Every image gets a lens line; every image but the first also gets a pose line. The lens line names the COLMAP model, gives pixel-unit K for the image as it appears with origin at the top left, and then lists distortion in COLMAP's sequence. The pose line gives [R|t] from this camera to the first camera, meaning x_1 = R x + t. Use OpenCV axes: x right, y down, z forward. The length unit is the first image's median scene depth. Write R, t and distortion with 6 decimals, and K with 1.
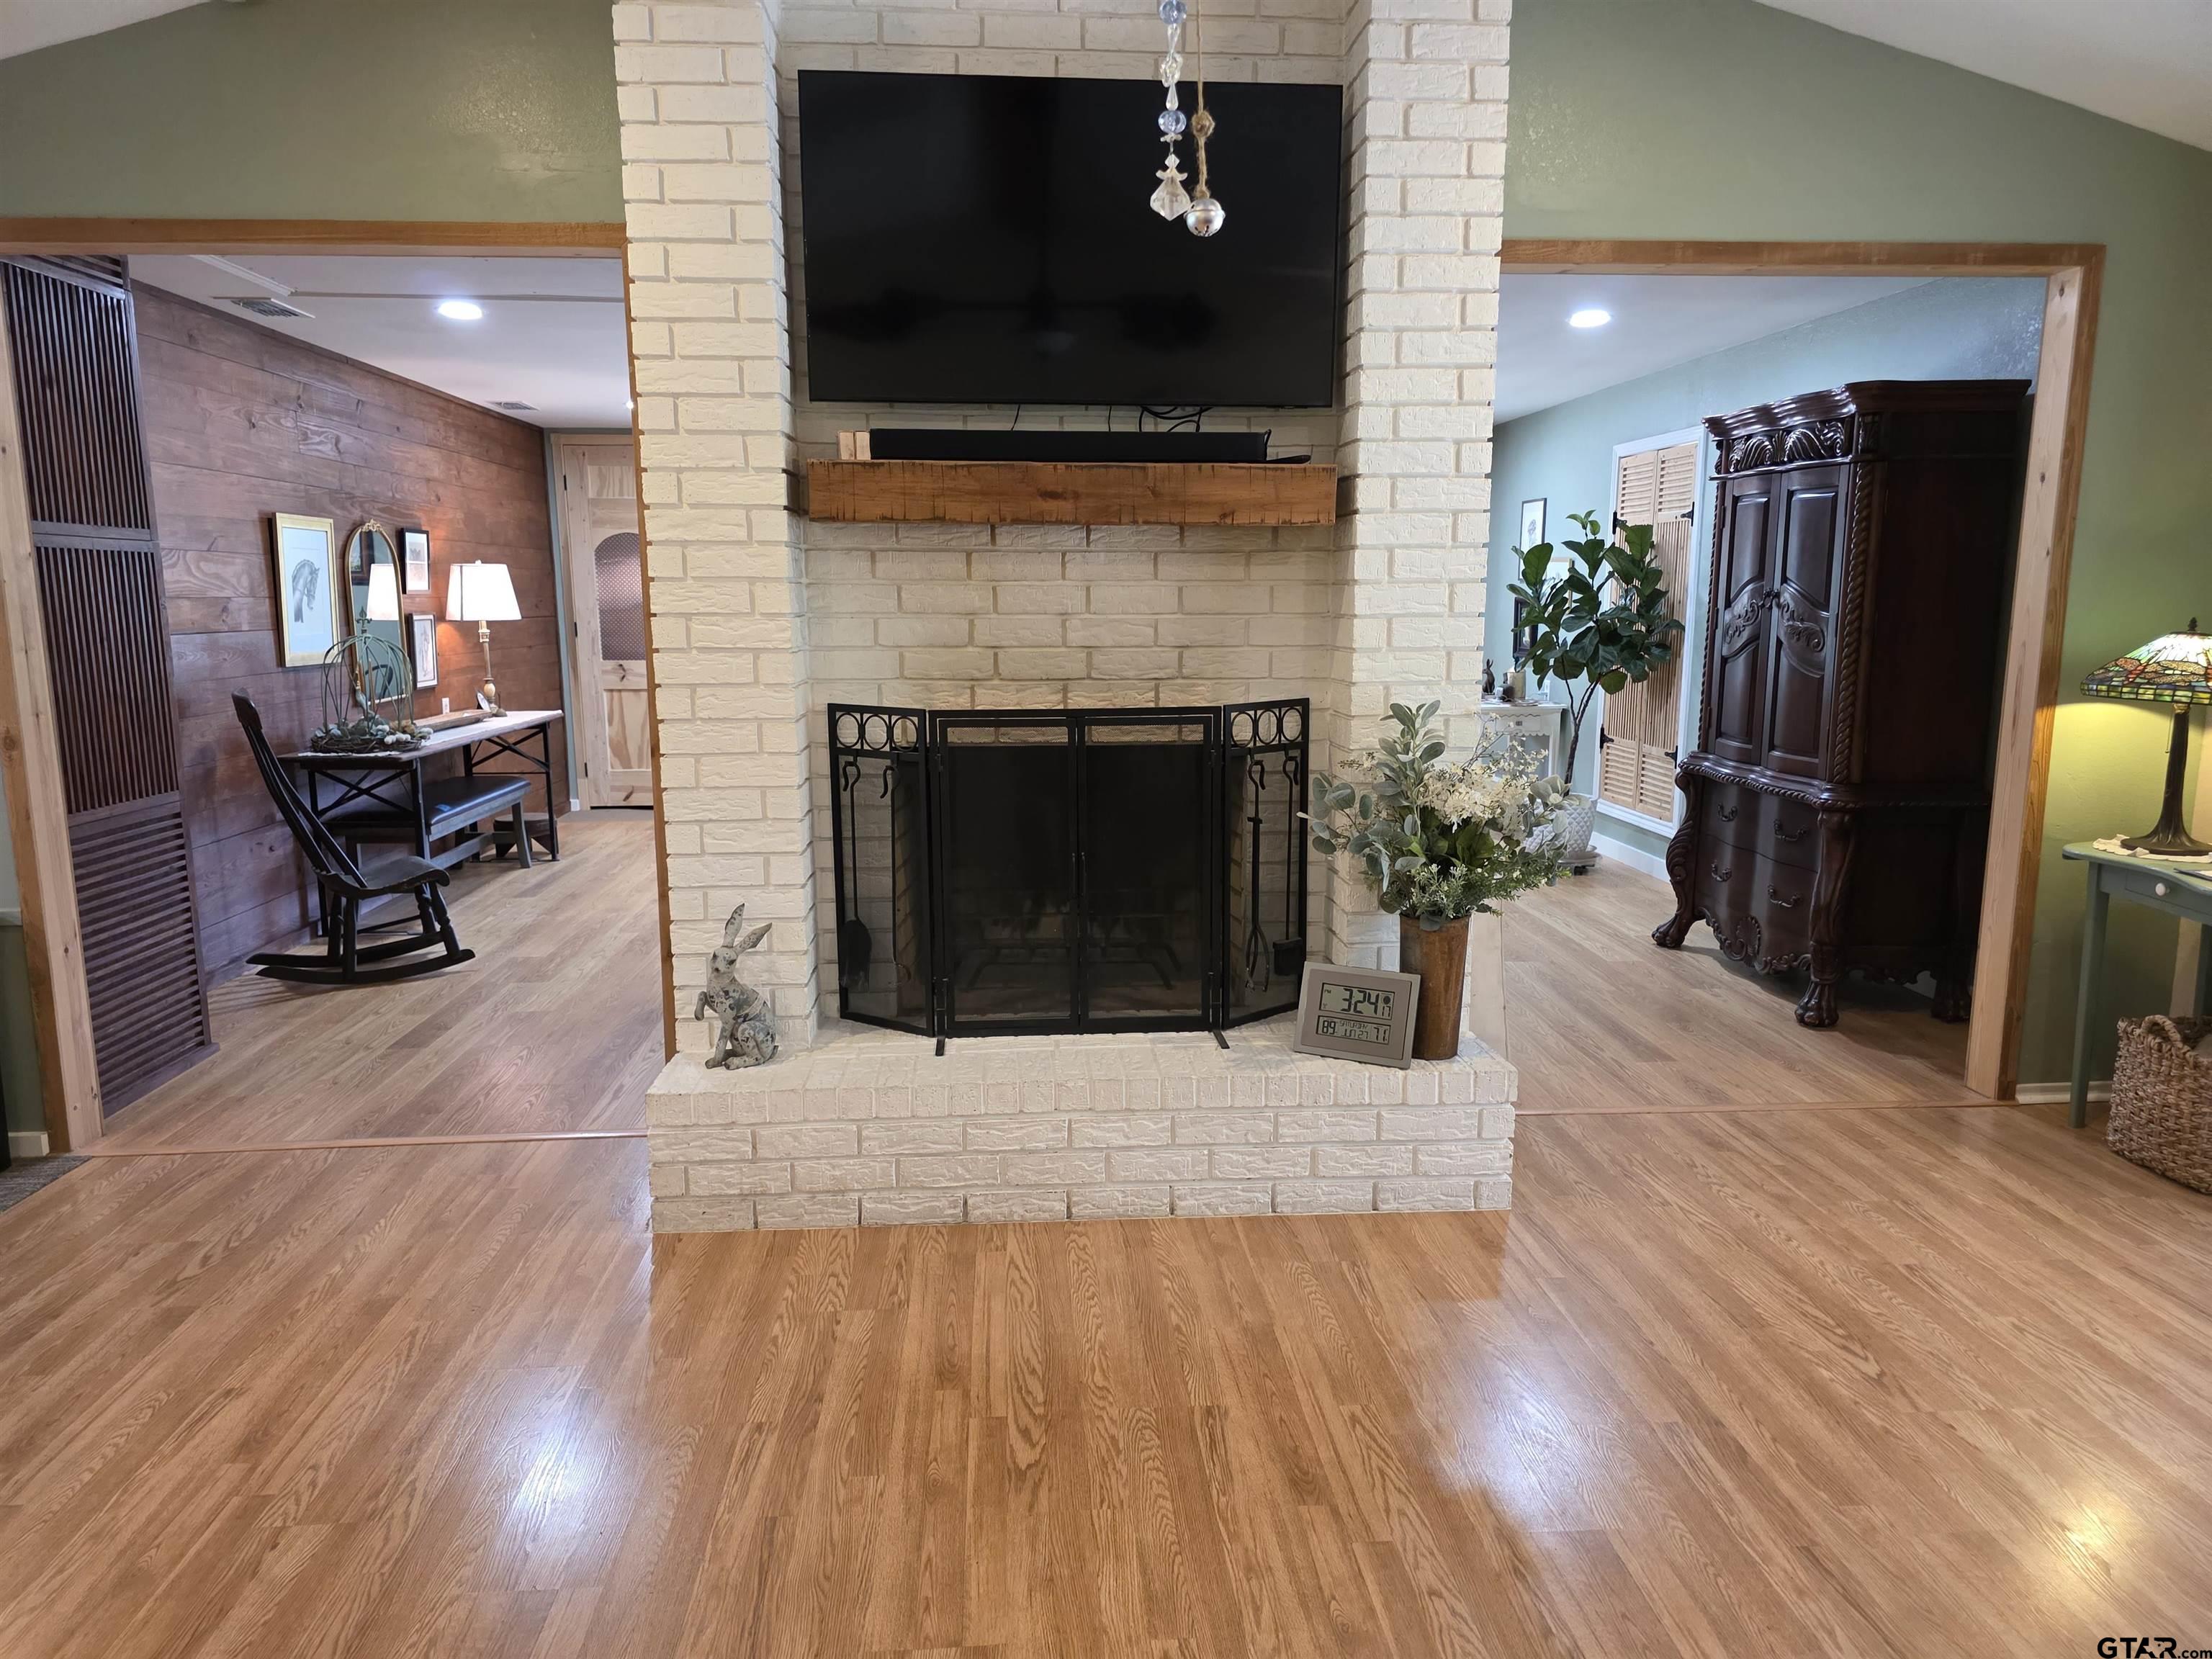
lens RADIAL K [[1491.9, 0, 1090.2], [0, 1491.9, 842.0], [0, 0, 1]] dist [0.054421, -0.050128]
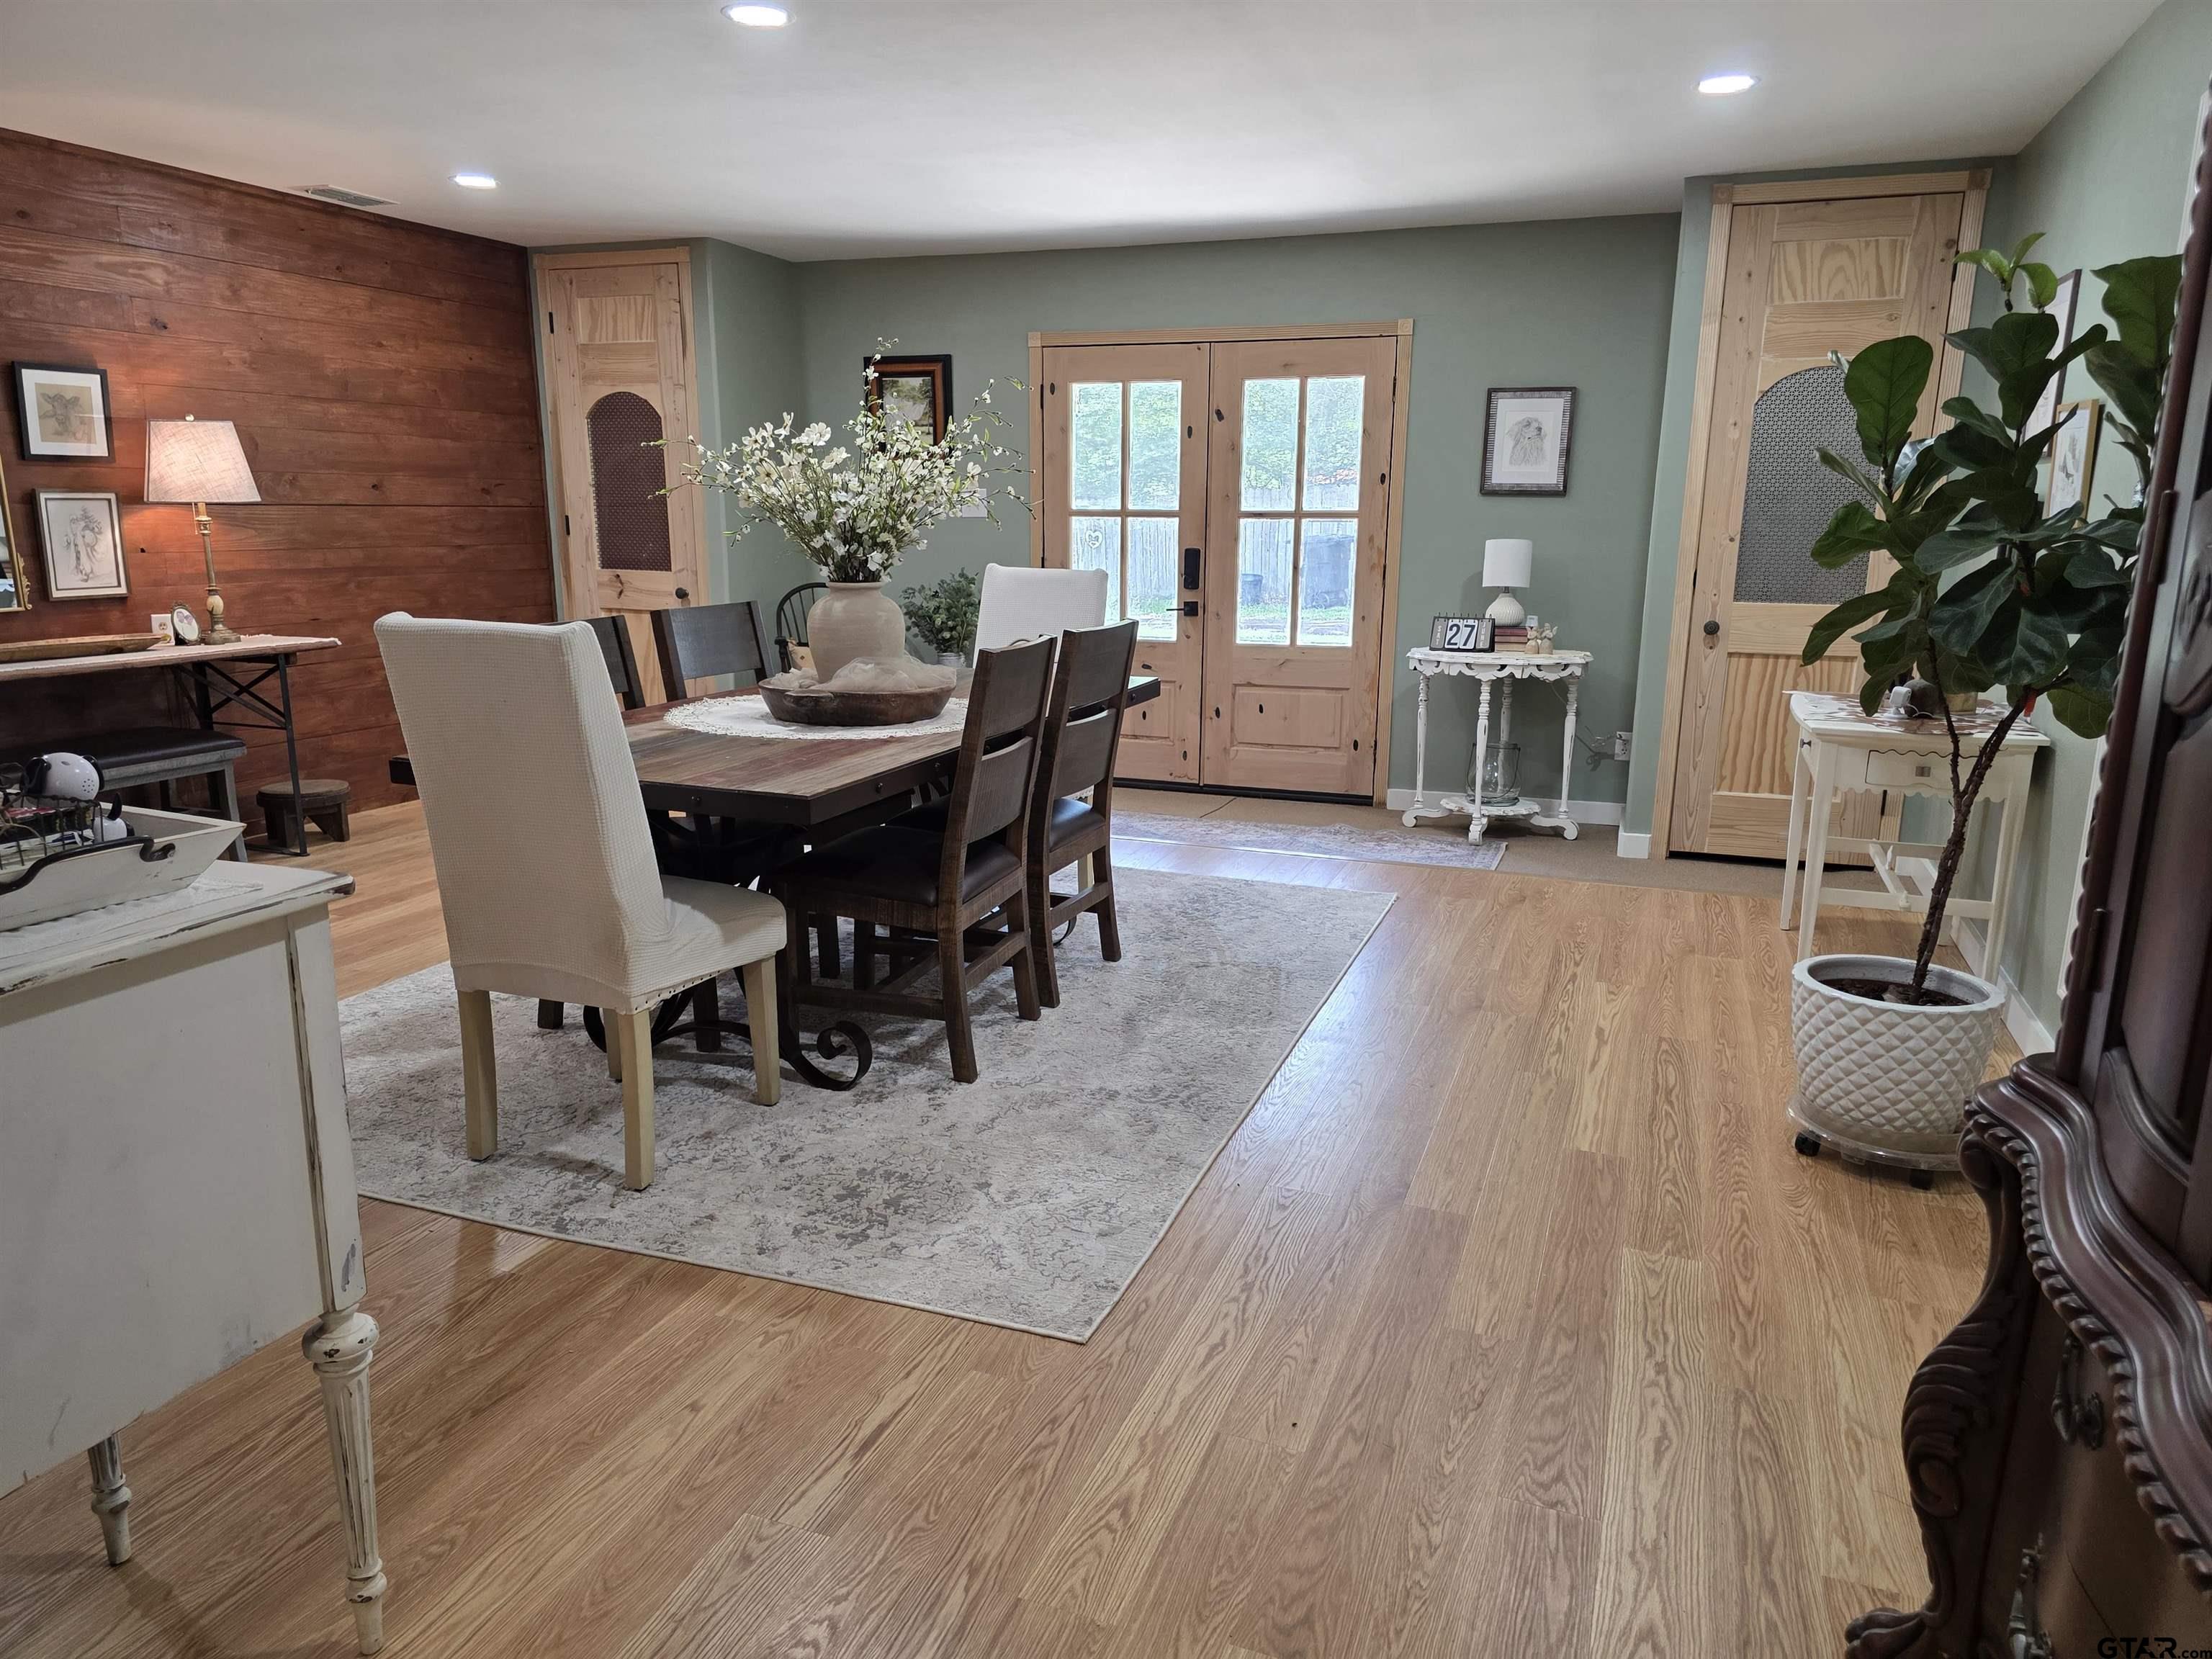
lens RADIAL K [[1491.9, 0, 1065.2], [0, 1491.9, 843.9], [0, 0, 1]] dist [0.054421, -0.050128]
pose [[0.908801, 0.109020, -0.402736, 0.523729], [-0.085234, 0.993414, 0.076579, -0.162923], [0.408432, -0.035268, 0.912107, 1.080983]]
